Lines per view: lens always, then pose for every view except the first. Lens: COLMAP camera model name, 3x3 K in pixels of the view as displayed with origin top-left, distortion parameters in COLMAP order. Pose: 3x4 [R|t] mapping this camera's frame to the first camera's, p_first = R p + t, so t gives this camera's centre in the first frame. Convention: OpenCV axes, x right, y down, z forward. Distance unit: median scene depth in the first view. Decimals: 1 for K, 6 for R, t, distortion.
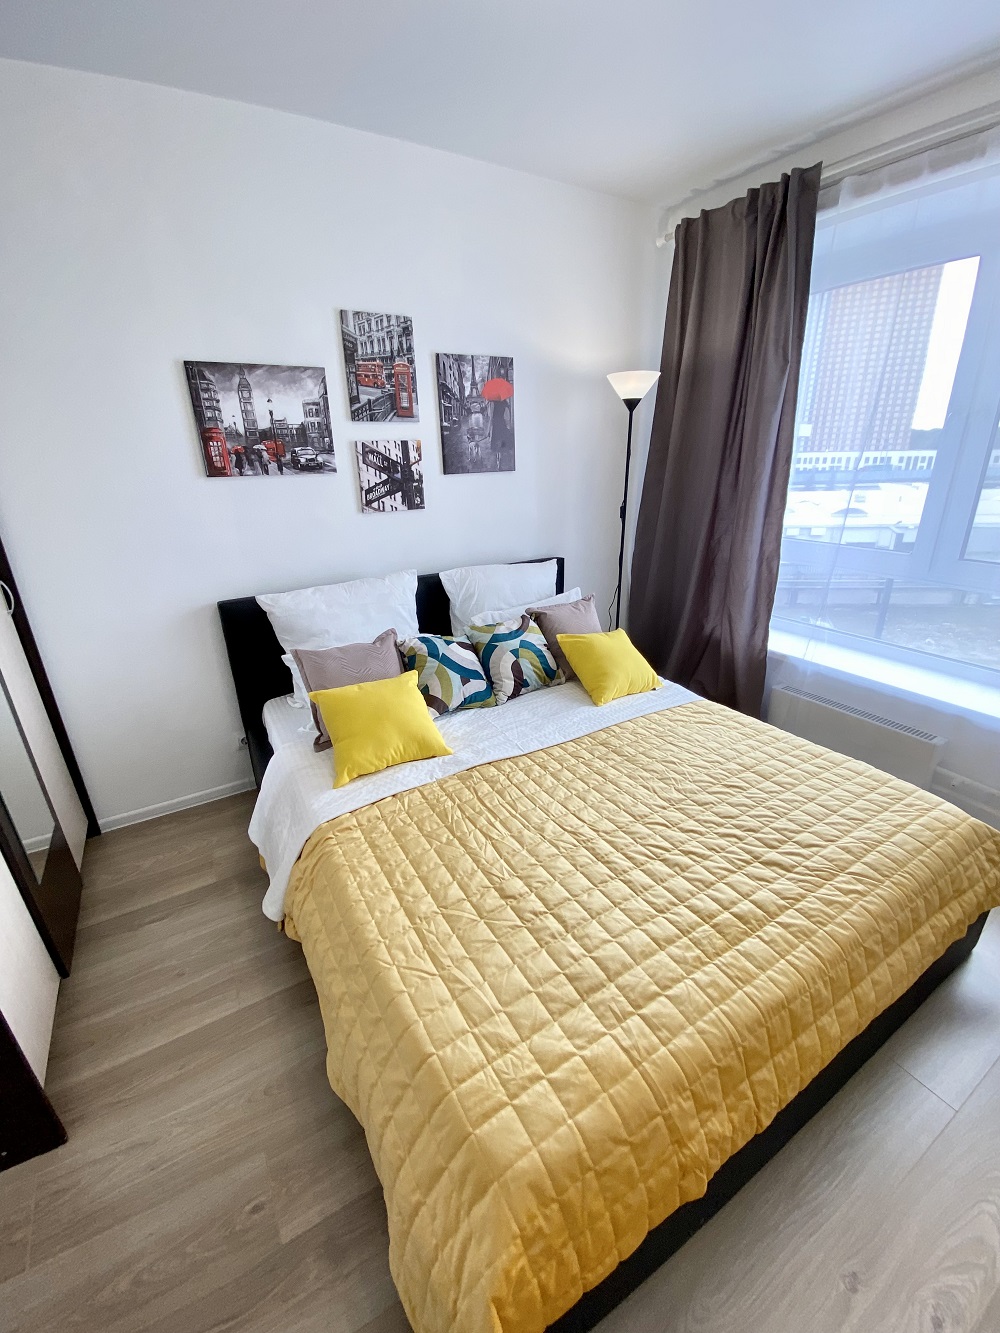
lens RADIAL K [[544.3, 0, 499.1], [0, 544.3, 665.3], [0, 0, 1]] dist [0.012201, -0.017781]
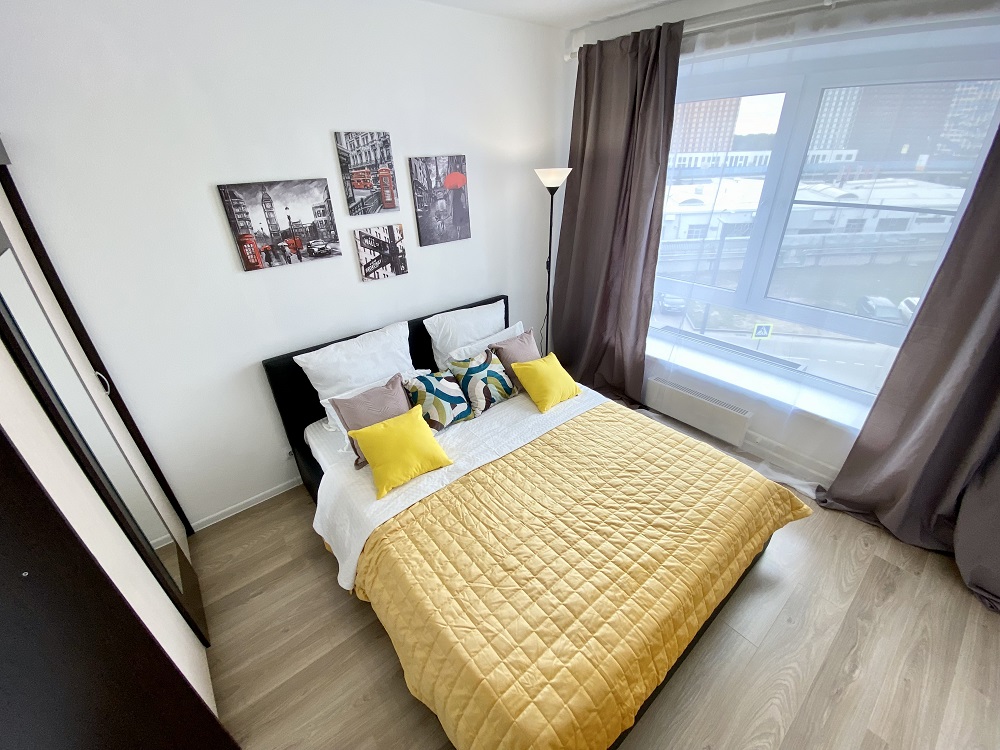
lens RADIAL K [[408.3, 0, 499.4], [0, 408.3, 376.1], [0, 0, 1]] dist [0.012201, -0.017781]
pose [[0.988912, -0.075058, 0.128141, -0.072959], [0.058270, 0.989790, 0.130075, -0.182661], [-0.136596, -0.121166, 0.983189, -0.078569]]
